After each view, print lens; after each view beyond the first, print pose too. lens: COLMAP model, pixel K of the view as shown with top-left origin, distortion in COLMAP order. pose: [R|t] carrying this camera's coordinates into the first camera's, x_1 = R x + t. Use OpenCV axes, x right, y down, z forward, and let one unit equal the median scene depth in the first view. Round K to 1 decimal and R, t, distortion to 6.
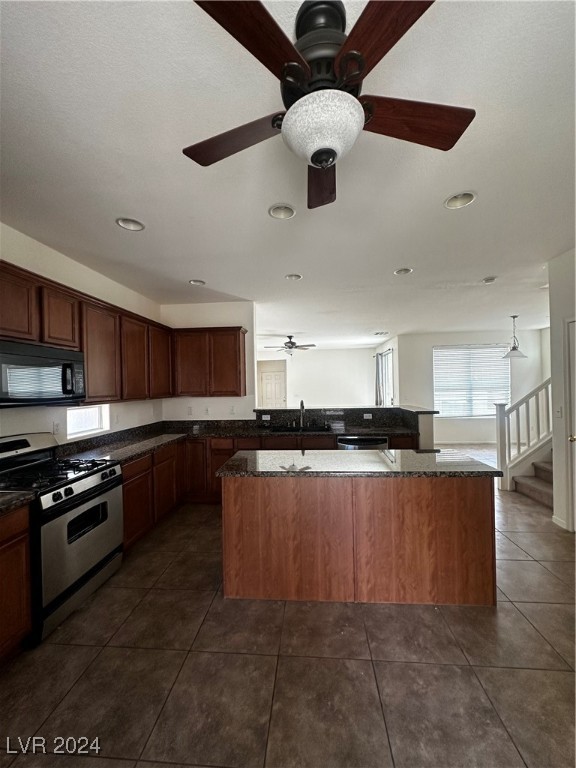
lens RADIAL K [[306.4, 0, 287.5], [0, 306.4, 384.0], [0, 0, 1]] dist [-0.001268, 0.000311]
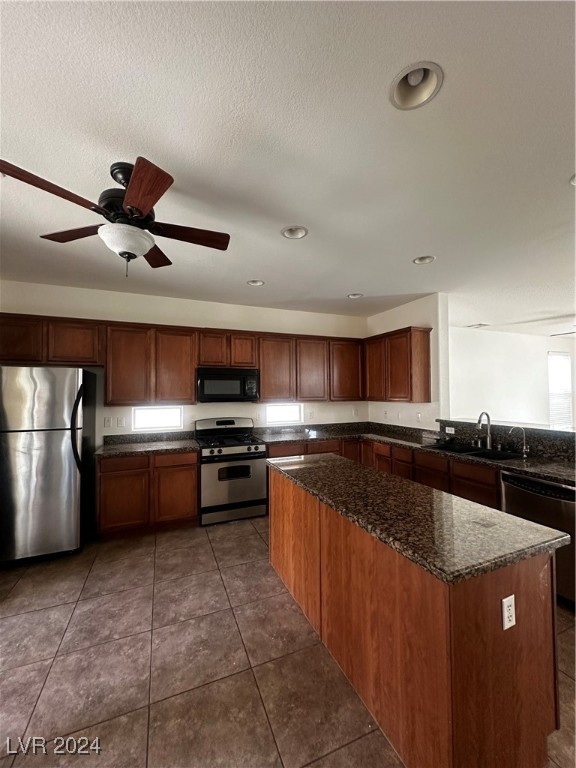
lens RADIAL K [[306.4, 0, 287.5], [0, 306.4, 384.0], [0, 0, 1]] dist [-0.001268, 0.000311]
pose [[0.456472, -0.007463, -0.889706, 0.889829], [0.002975, 0.999972, -0.006862, -0.019738], [0.889733, 0.000485, 0.456481, 0.464071]]
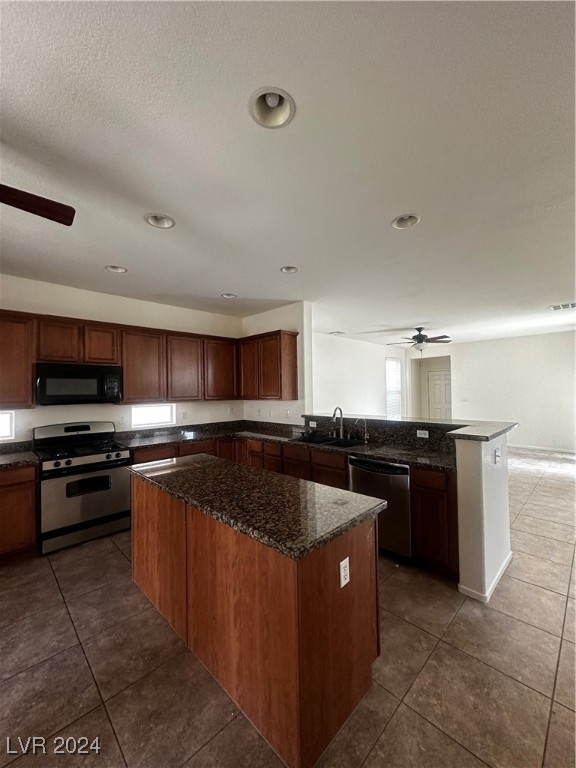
lens RADIAL K [[306.4, 0, 287.5], [0, 306.4, 384.0], [0, 0, 1]] dist [-0.001268, 0.000311]
pose [[0.758129, -0.006075, -0.652076, 0.917178], [0.005467, 0.999981, -0.002960, -0.018395], [0.652081, -0.001321, 0.758148, 0.485267]]
